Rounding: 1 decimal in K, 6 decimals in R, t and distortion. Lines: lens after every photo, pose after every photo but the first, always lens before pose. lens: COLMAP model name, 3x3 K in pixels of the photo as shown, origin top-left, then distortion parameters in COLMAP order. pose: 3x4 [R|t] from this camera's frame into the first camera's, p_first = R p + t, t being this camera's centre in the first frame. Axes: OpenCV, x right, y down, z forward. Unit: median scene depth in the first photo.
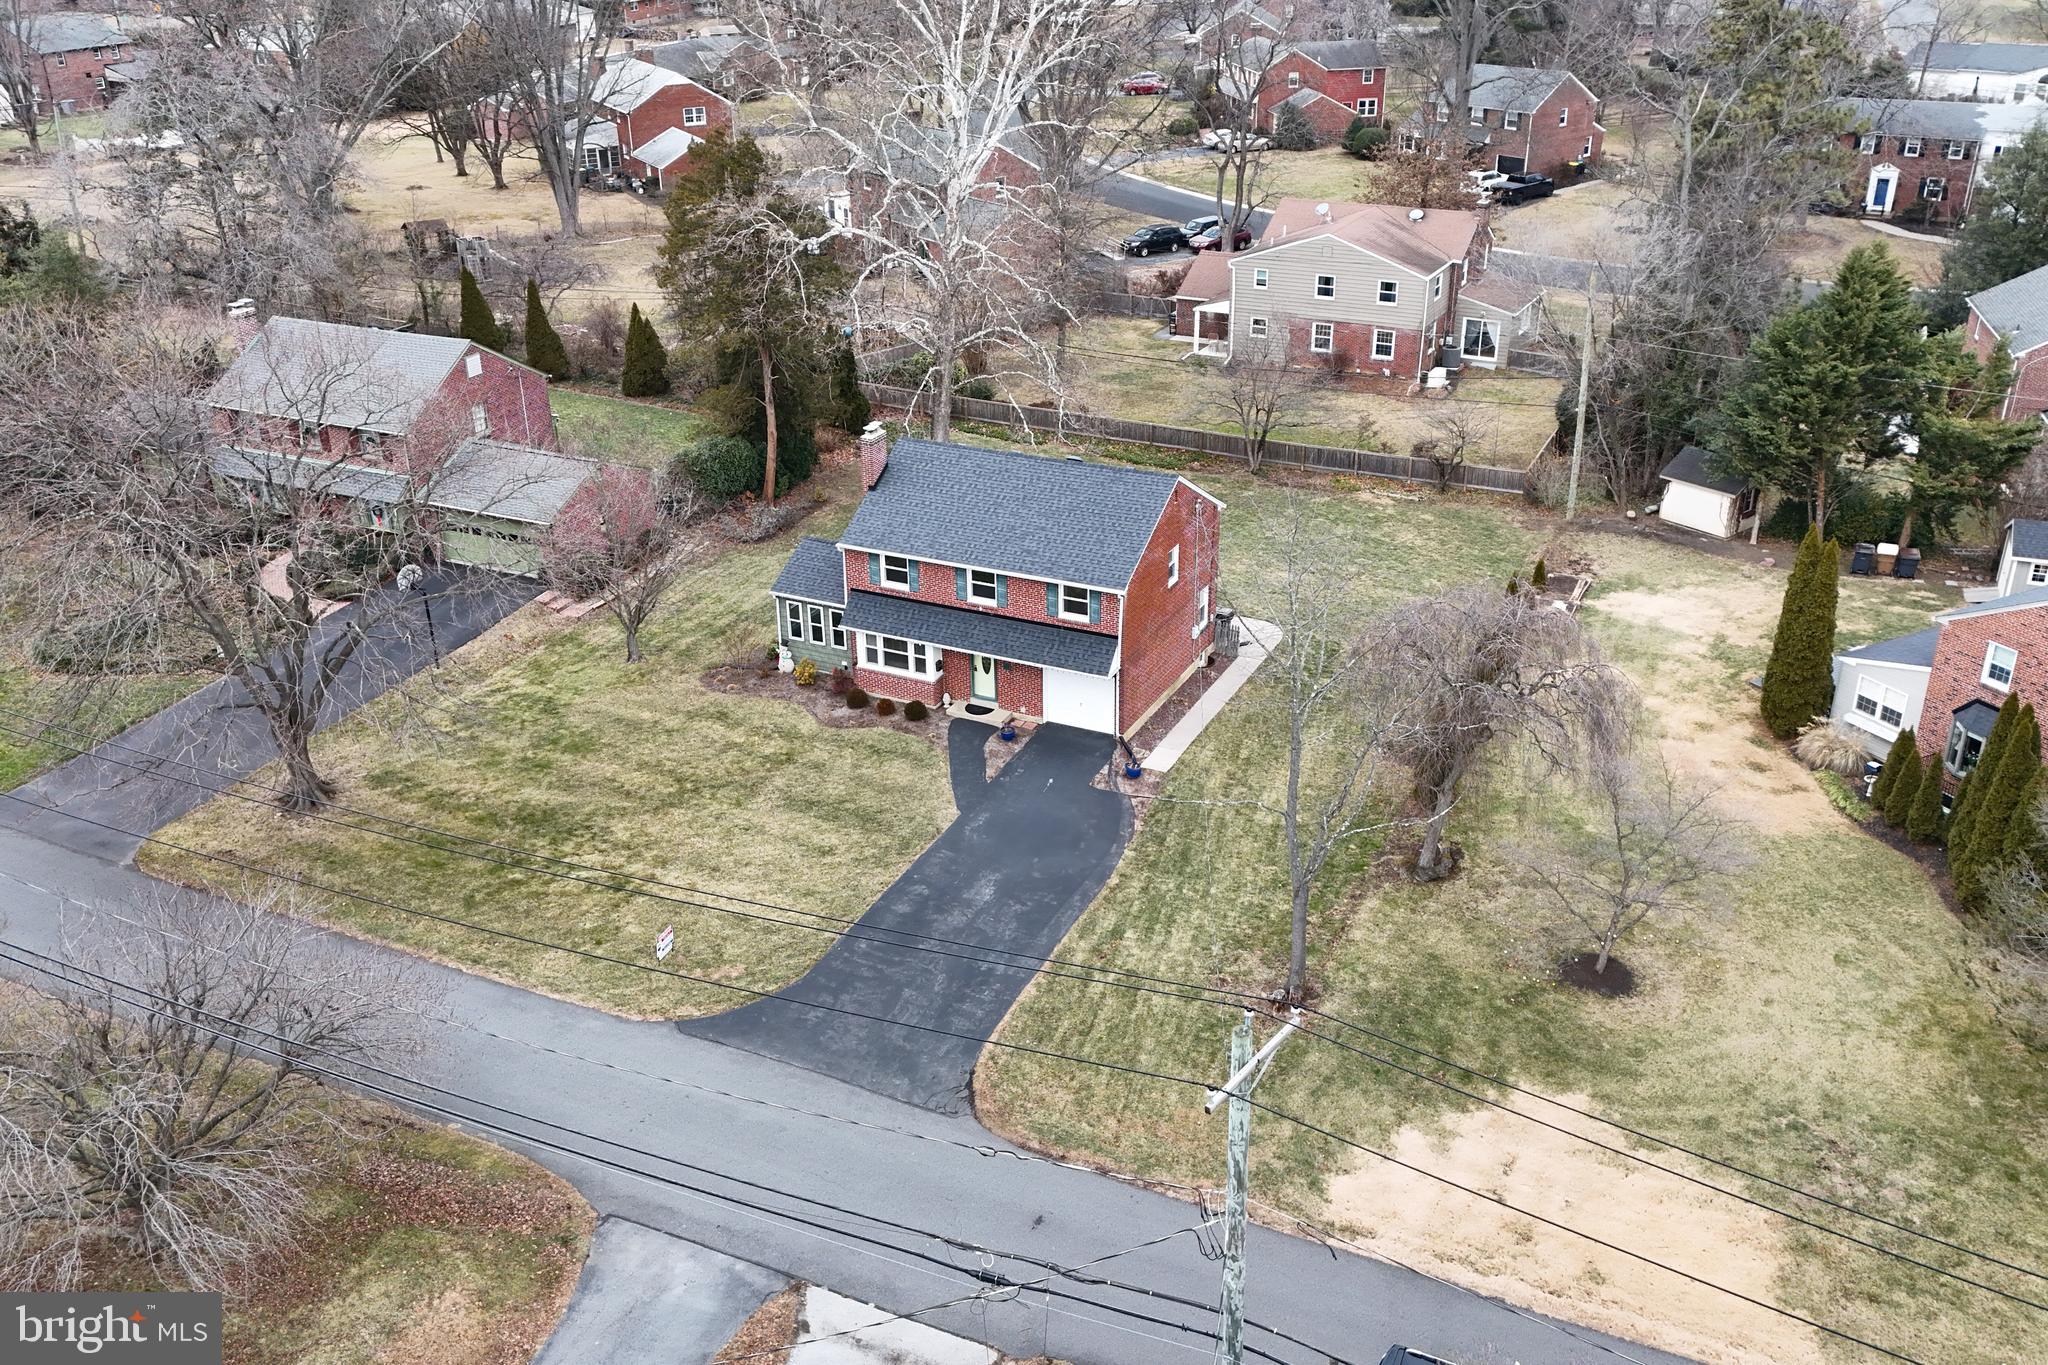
lens RADIAL K [[1676.3, 0, 1023.6], [0, 1676.3, 683.8], [0, 0, 1]] dist [0.029954, -0.016974]
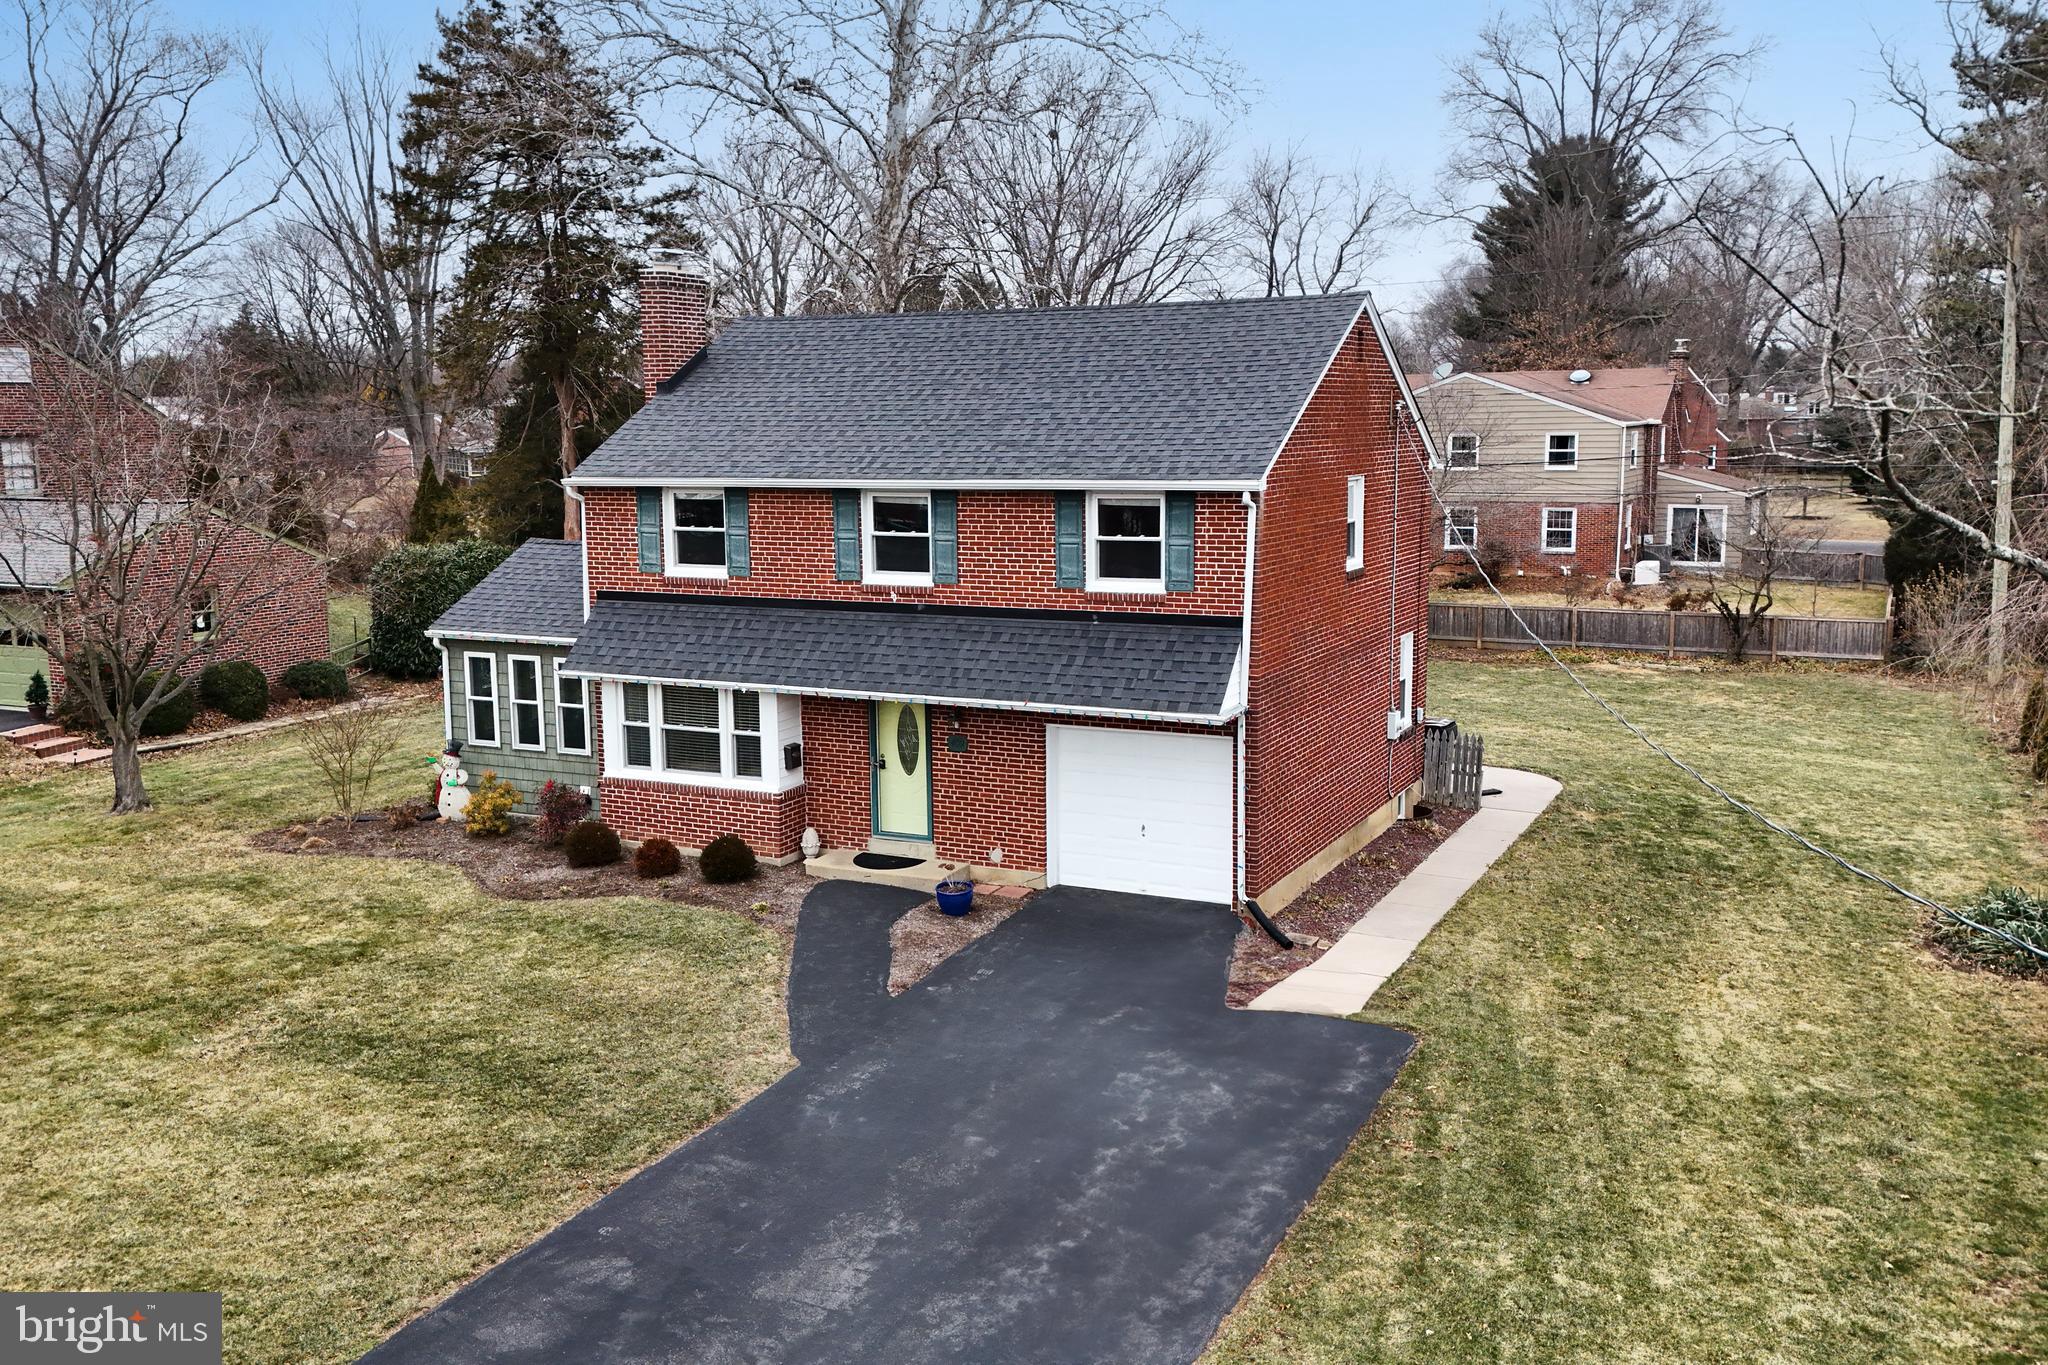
lens RADIAL K [[1676.3, 0, 1032.2], [0, 1676.3, 680.1], [0, 0, 1]] dist [0.029954, -0.016974]
pose [[0.999979, 0.005002, 0.004166, 0.006384], [-0.003420, 0.948254, -0.317493, 0.103661], [-0.005539, 0.317472, 0.948251, 0.617866]]
